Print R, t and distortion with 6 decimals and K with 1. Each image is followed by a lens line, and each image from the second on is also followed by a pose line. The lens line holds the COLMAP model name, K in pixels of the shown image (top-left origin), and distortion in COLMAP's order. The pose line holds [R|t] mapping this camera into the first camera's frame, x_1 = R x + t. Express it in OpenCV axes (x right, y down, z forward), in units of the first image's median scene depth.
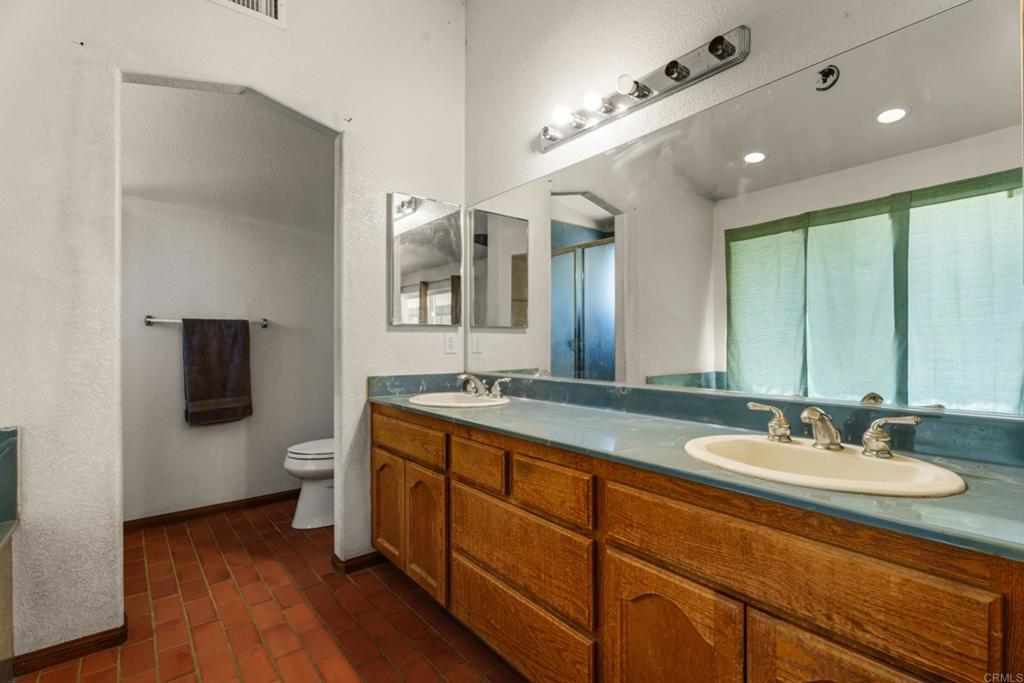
lens RADIAL K [[458.5, 0, 515.0], [0, 458.5, 339.5], [0, 0, 1]] dist [0.003725, -0.001222]
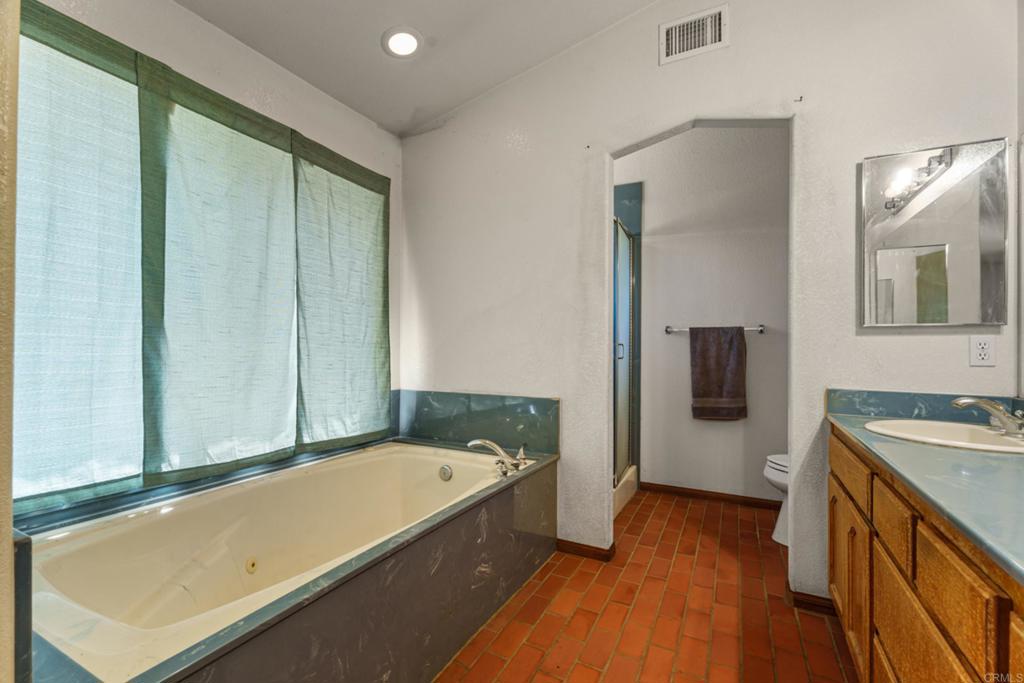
lens RADIAL K [[458.5, 0, 519.0], [0, 458.5, 342.7], [0, 0, 1]] dist [0.003725, -0.001222]
pose [[0.397415, -0.004763, -0.917627, 0.290774], [-0.001209, 0.999983, -0.005714, 0.001474], [0.917638, 0.003380, 0.397403, 0.175562]]
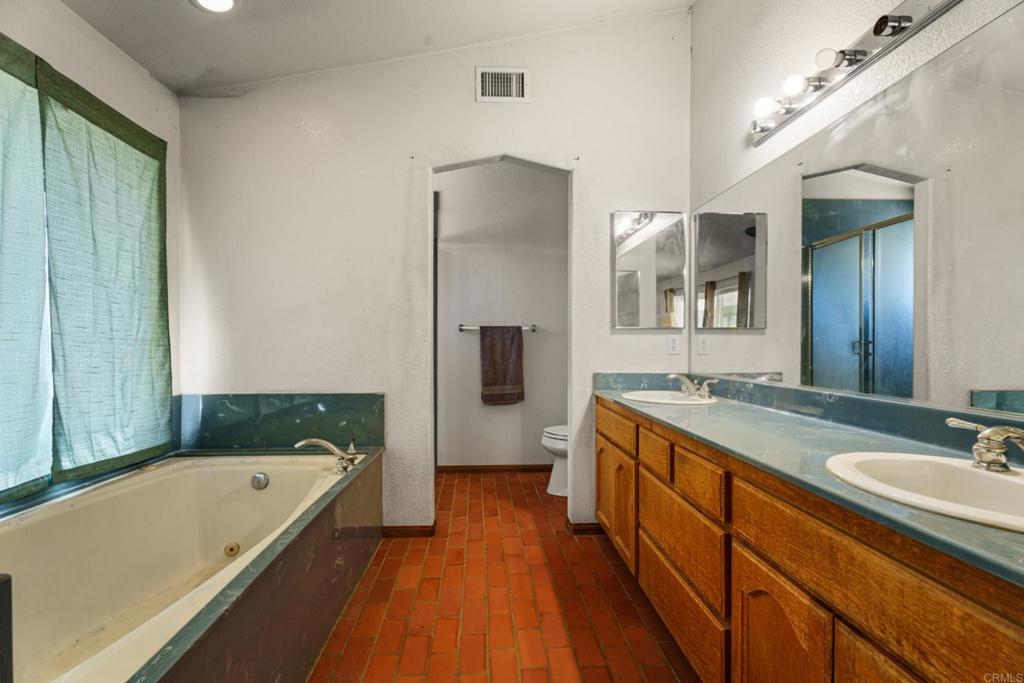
lens RADIAL K [[458.5, 0, 521.0], [0, 458.5, 343.4], [0, 0, 1]] dist [0.003725, -0.001222]
pose [[0.816615, 0.001939, -0.577179, 0.258126], [0.000862, 0.999989, 0.004578, -0.000533], [0.577182, -0.004236, 0.816605, -0.082991]]
